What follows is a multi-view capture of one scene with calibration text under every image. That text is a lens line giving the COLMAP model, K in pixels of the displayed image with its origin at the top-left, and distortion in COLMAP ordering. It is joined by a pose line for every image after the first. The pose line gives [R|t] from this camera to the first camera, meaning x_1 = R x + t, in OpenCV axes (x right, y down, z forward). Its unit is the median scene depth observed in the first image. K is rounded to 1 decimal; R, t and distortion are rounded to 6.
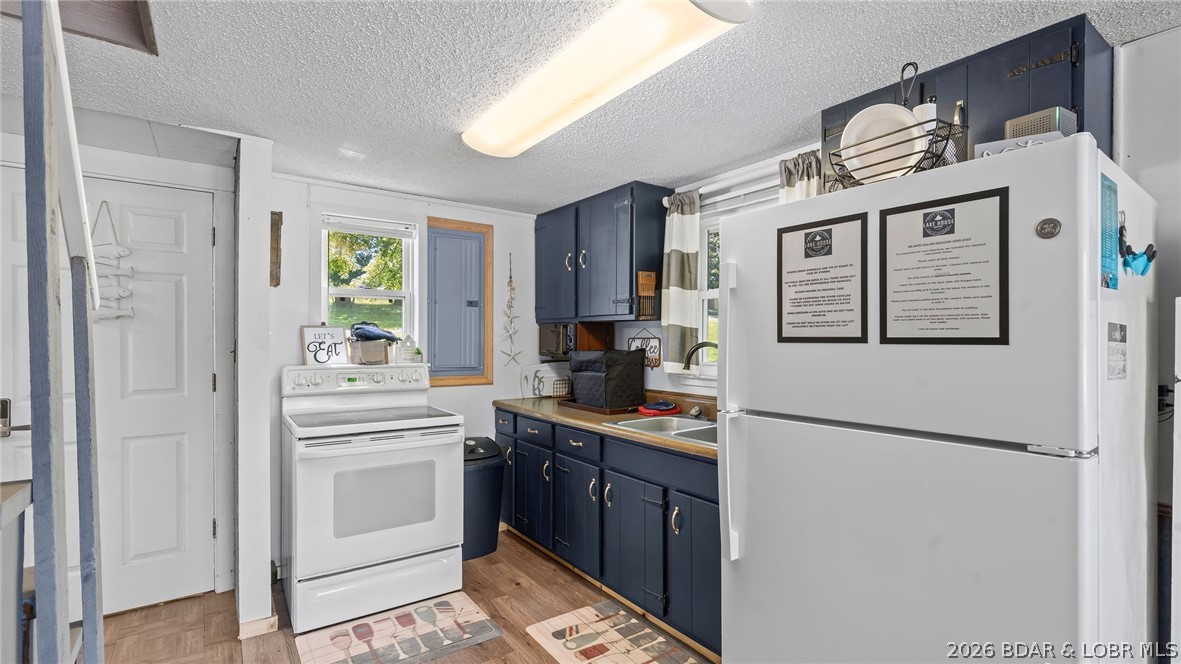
lens RADIAL K [[530.9, 0, 592.9], [0, 530.9, 336.3], [0, 0, 1]] dist [-0.014199, 0.006134]
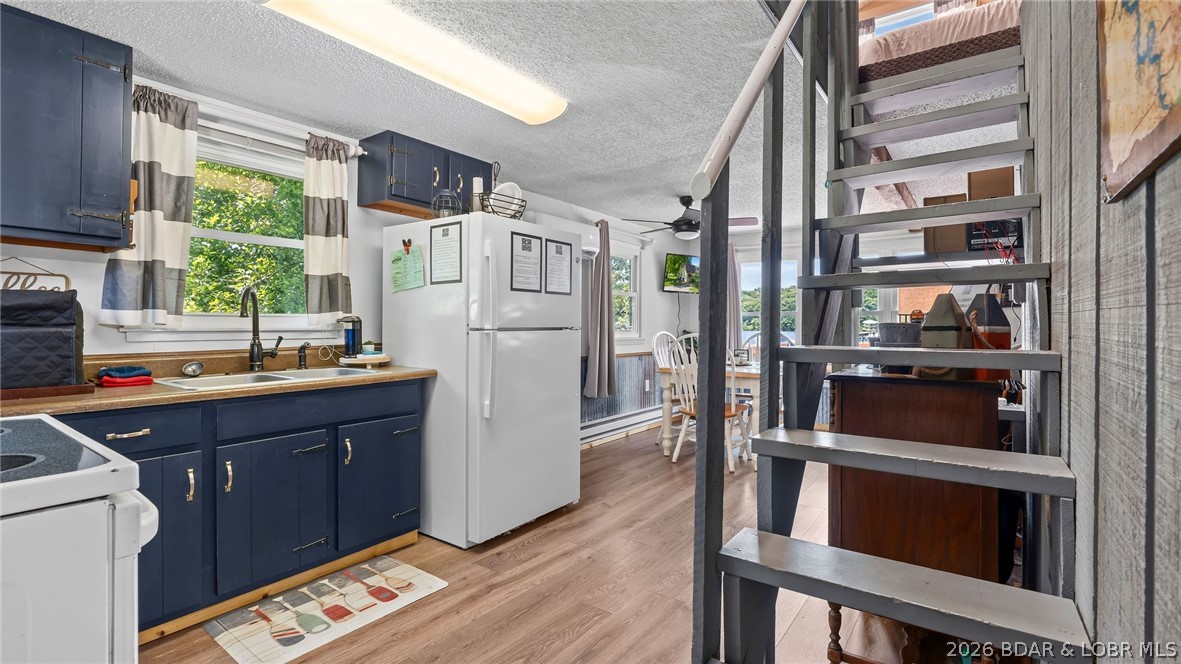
lens RADIAL K [[531.3, 0, 593.0], [0, 531.3, 321.3], [0, 0, 1]] dist [0.001344, 0.000340]
pose [[-0.309966, 0.003014, 0.950743, -0.851953], [-0.006847, 0.999962, -0.005402, 0.071217], [-0.950723, -0.008184, -0.309933, 0.717507]]
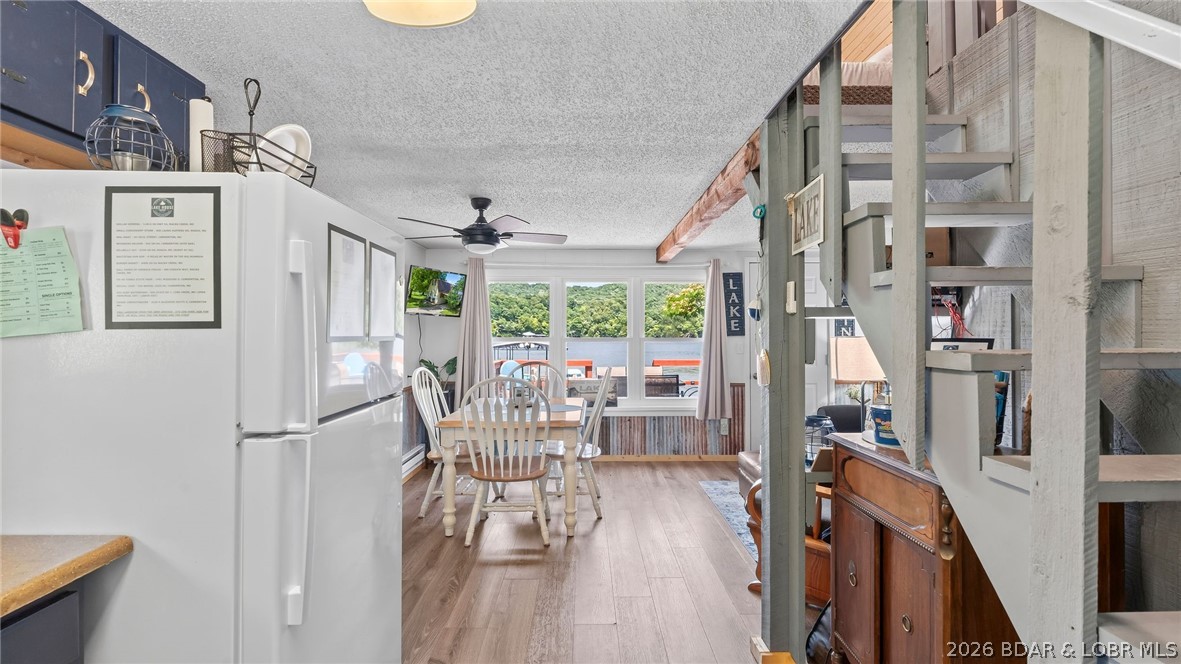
lens RADIAL K [[531.3, 0, 592.9], [0, 531.3, 331.3], [0, 0, 1]] dist [-0.008216, 0.000839]
pose [[-0.819291, 0.001919, 0.573375, -0.317476], [-0.002177, 0.999977, -0.006457, -0.001800], [-0.573374, -0.006538, -0.819268, 0.824057]]
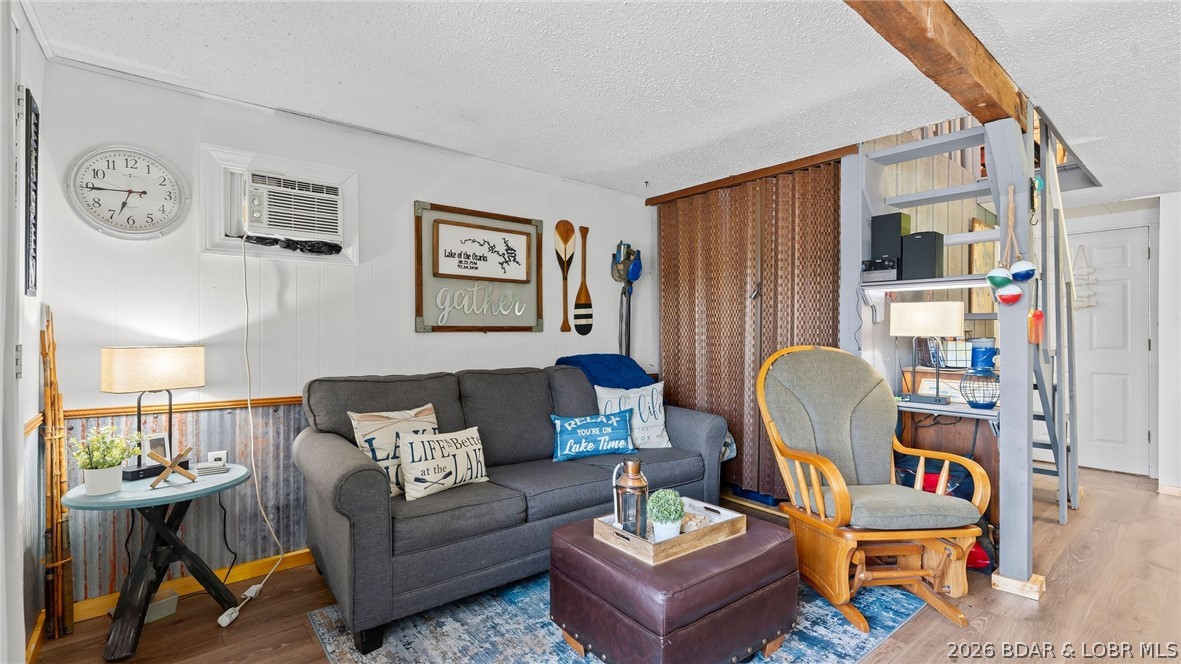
lens RADIAL K [[530.9, 0, 592.9], [0, 530.9, 336.3], [0, 0, 1]] dist [-0.014199, 0.006134]
pose [[0.066854, -0.000501, -0.997763, 0.781980], [-0.000064, 1.000000, -0.000507, 0.065291], [0.997763, 0.000098, 0.066854, -0.810504]]
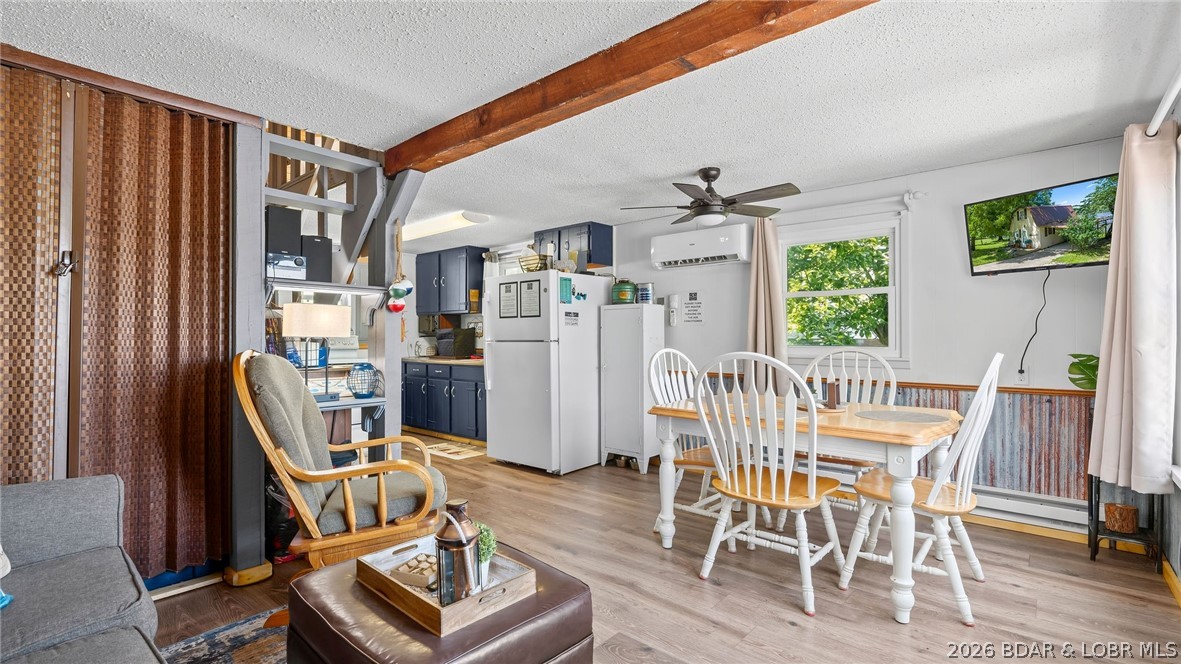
lens RADIAL K [[539.5, 0, 591.6], [0, 539.5, 334.9], [0, 0, 1]] dist [-0.002374, -0.000151]
pose [[0.975240, -0.003375, 0.221122, 0.092554], [0.003217, 0.999994, 0.001075, 0.060596], [-0.221124, -0.000338, 0.975246, -1.278128]]
